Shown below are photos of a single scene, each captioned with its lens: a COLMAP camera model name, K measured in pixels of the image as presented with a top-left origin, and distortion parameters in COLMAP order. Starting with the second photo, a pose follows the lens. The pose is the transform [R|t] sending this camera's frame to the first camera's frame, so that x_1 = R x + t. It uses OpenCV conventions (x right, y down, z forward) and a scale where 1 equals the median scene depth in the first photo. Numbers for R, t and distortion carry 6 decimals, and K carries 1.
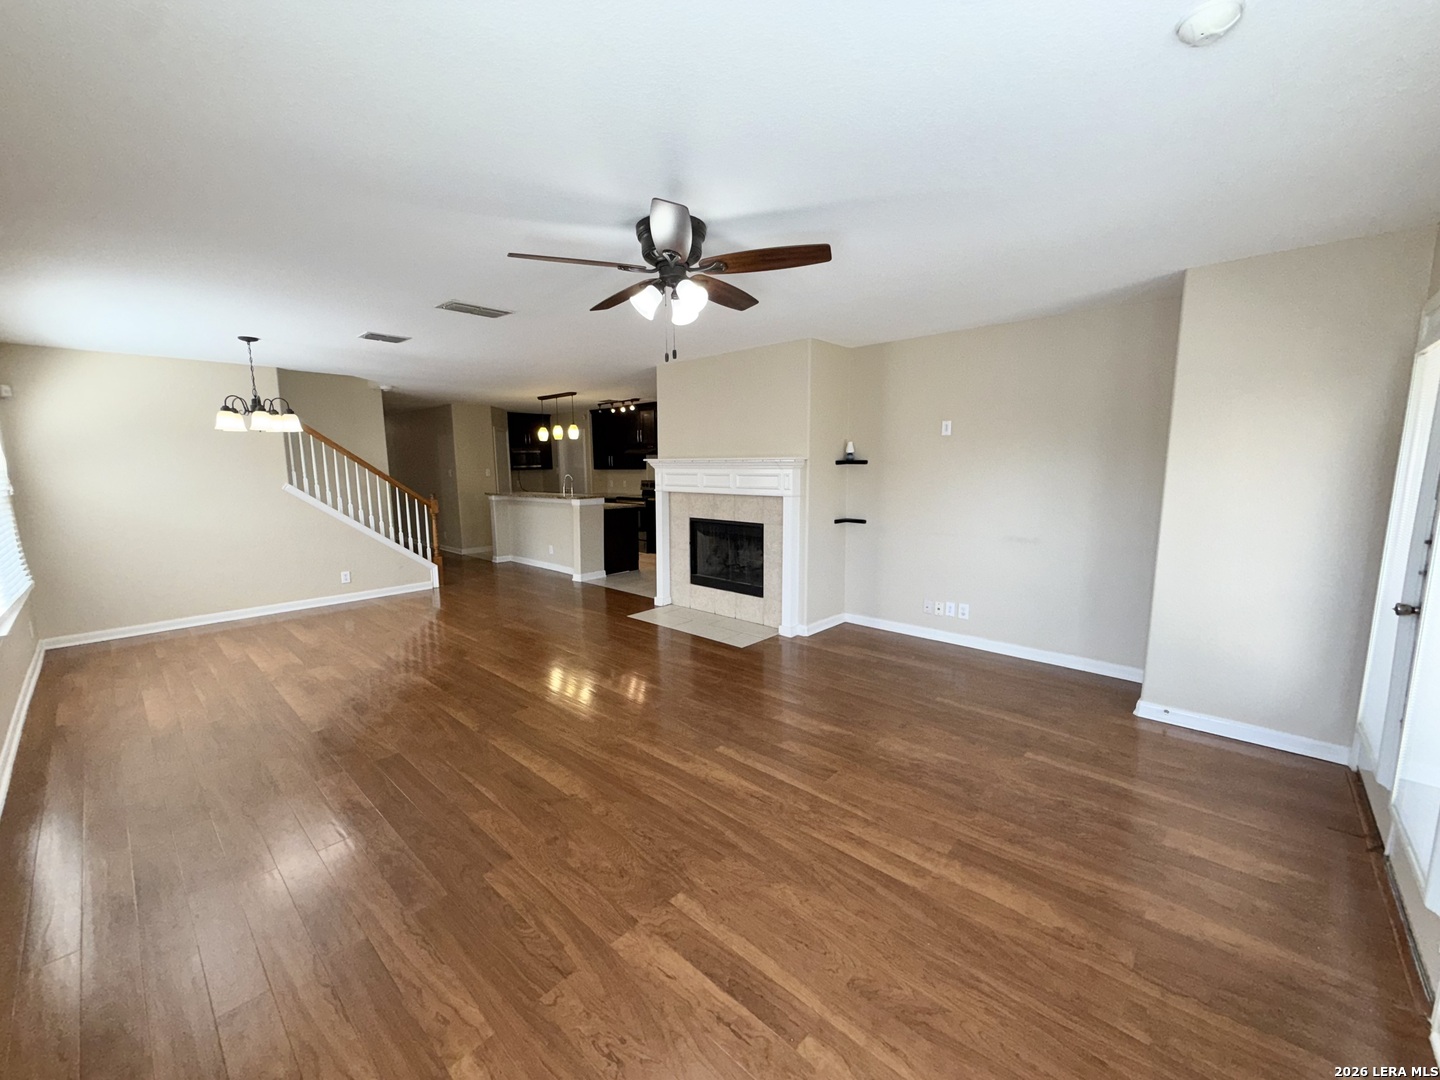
lens RADIAL K [[574.7, 0, 714.7], [0, 574.7, 548.2], [0, 0, 1]] dist [0.001583, 0.000025]
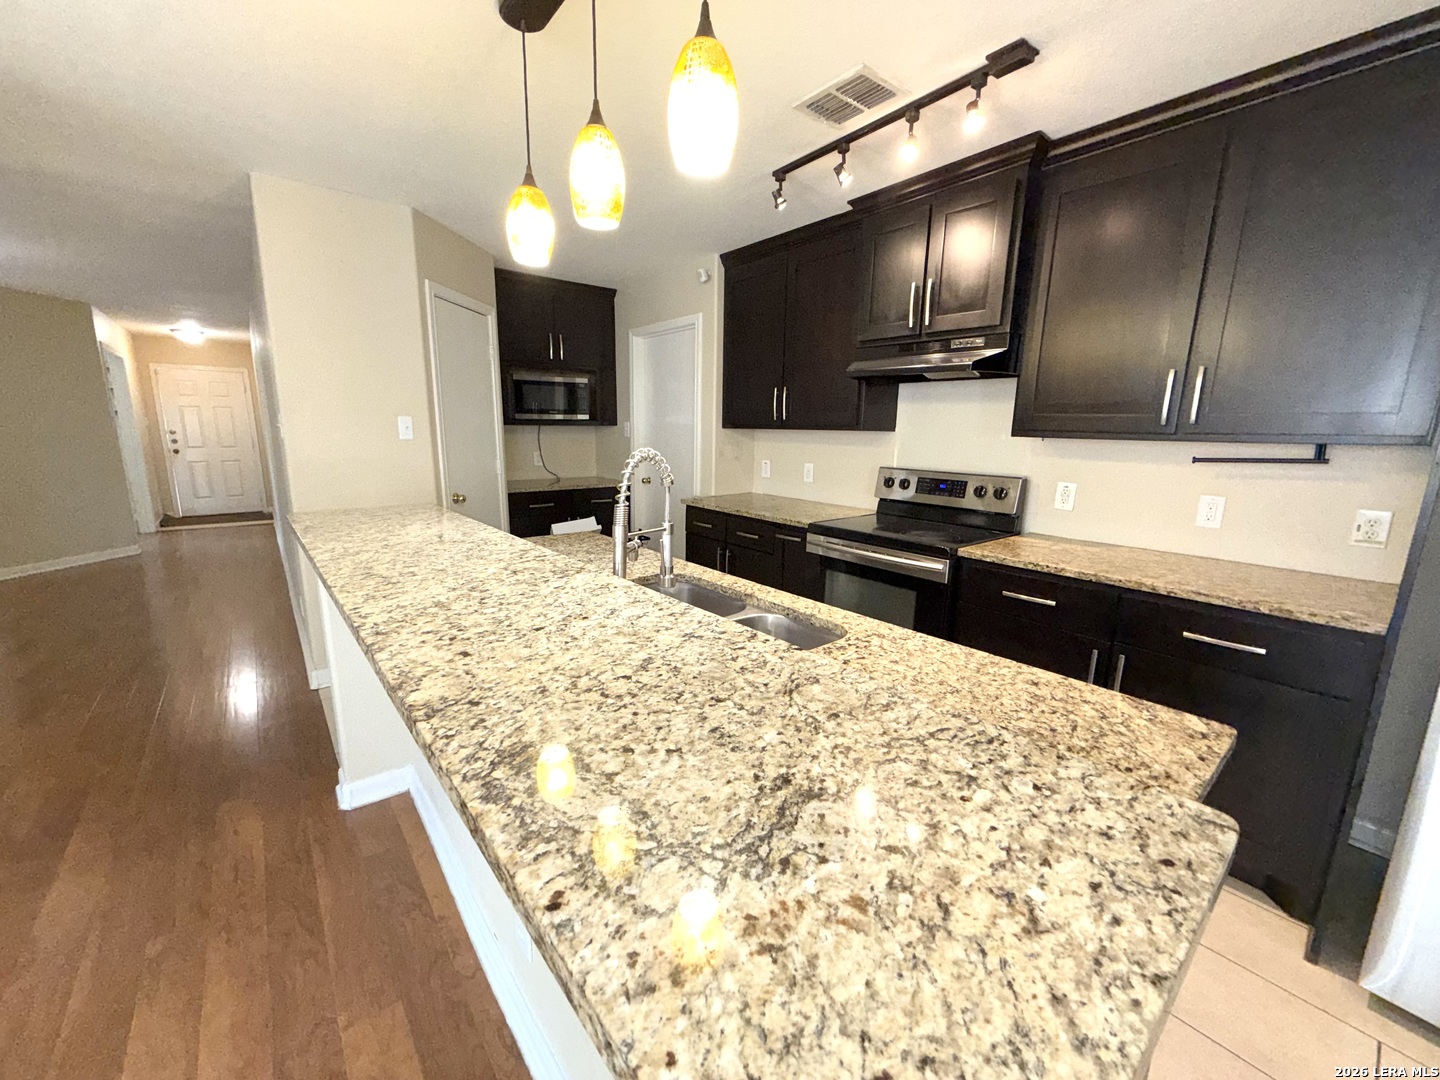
lens RADIAL K [[574.7, 0, 714.8], [0, 574.7, 538.0], [0, 0, 1]] dist [0.001583, 0.000025]
pose [[0.989658, 0.052487, -0.133497, -0.168296], [-0.047365, 0.998025, 0.041259, -0.086302], [0.135399, -0.034509, 0.990190, 0.662083]]
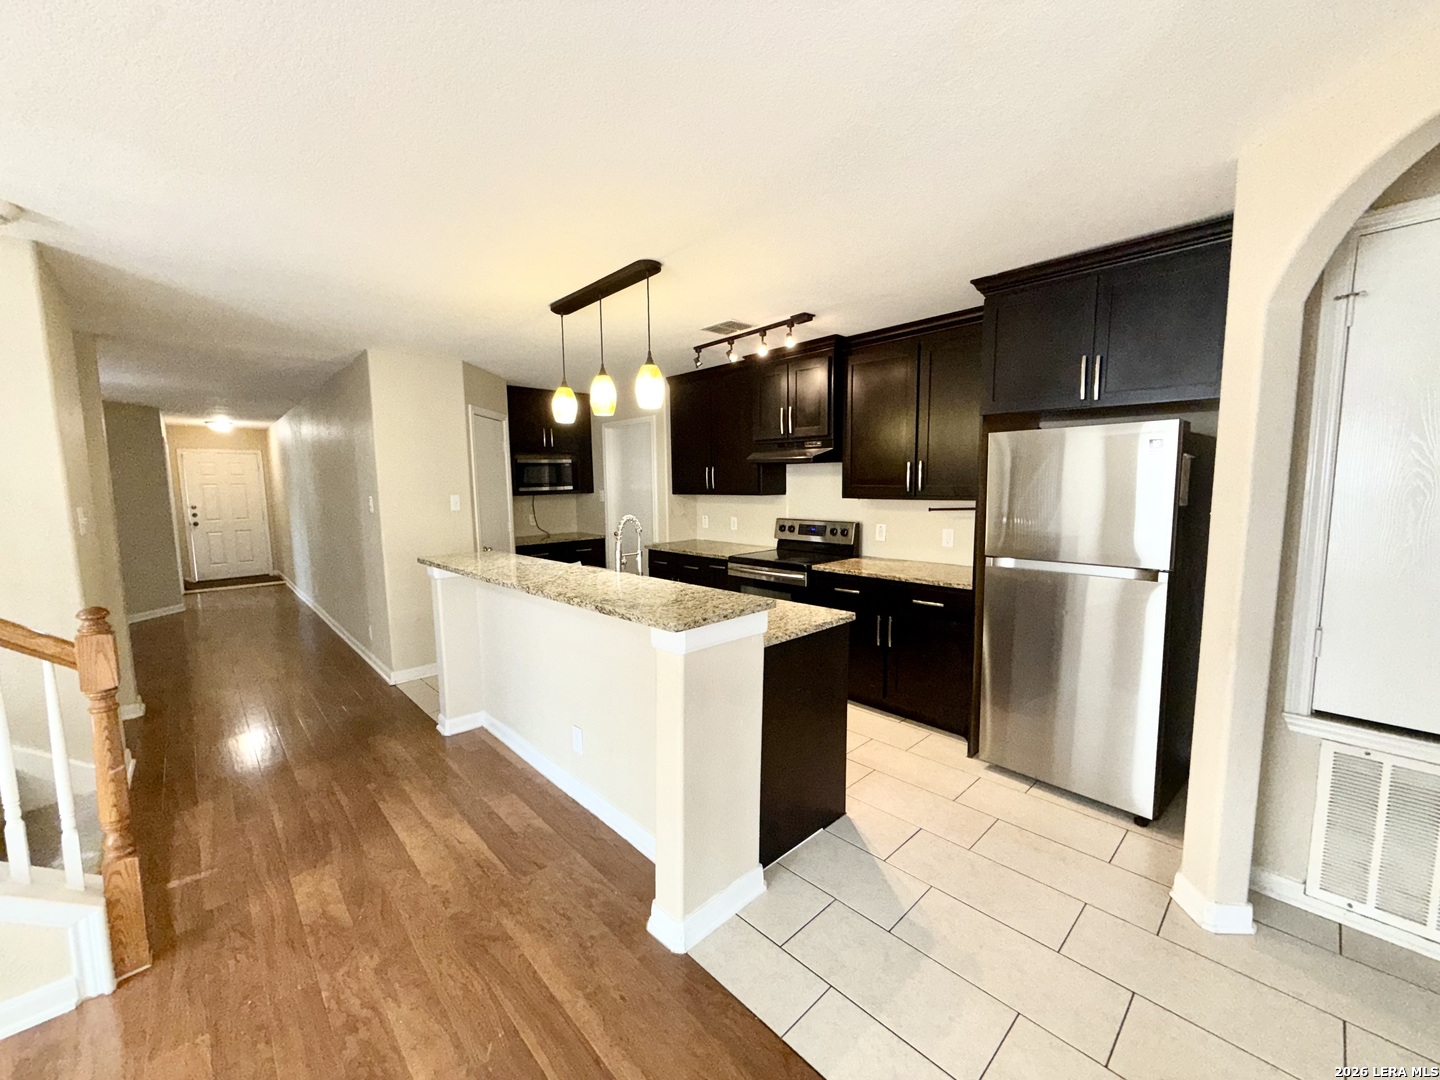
lens RADIAL K [[574.7, 0, 714.8], [0, 574.7, 543.3], [0, 0, 1]] dist [0.001583, 0.000025]
pose [[0.997386, 0.005283, -0.072068, -0.140396], [-0.008415, 0.999030, -0.043228, -0.075178], [0.071770, 0.043722, 0.996463, 0.516430]]
